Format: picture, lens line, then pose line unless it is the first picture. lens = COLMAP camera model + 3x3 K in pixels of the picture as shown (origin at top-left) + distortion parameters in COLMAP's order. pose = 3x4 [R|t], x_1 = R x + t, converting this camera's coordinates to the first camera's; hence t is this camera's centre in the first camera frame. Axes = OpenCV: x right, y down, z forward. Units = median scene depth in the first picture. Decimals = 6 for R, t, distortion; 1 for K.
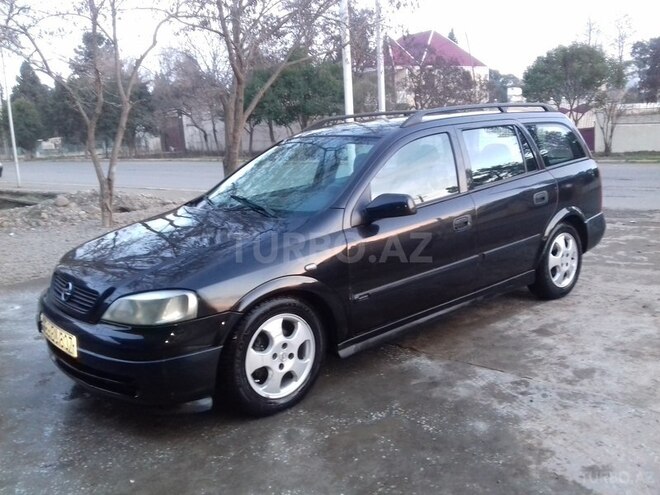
lens RADIAL K [[612.5, 0, 335.1], [0, 612.5, 232.9], [0, 0, 1]] dist [0.075563, -0.189752]
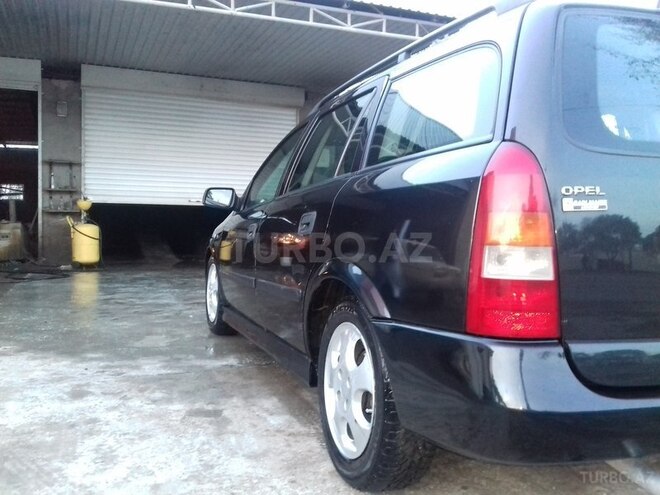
lens RADIAL K [[612.5, 0, 335.1], [0, 612.5, 232.9], [0, 0, 1]] dist [0.075563, -0.189752]
pose [[-0.347465, 0.062582, -0.935602, 0.999112], [-0.159171, 0.979354, 0.124622, -0.144284], [0.924085, 0.192222, -0.330330, 1.469460]]
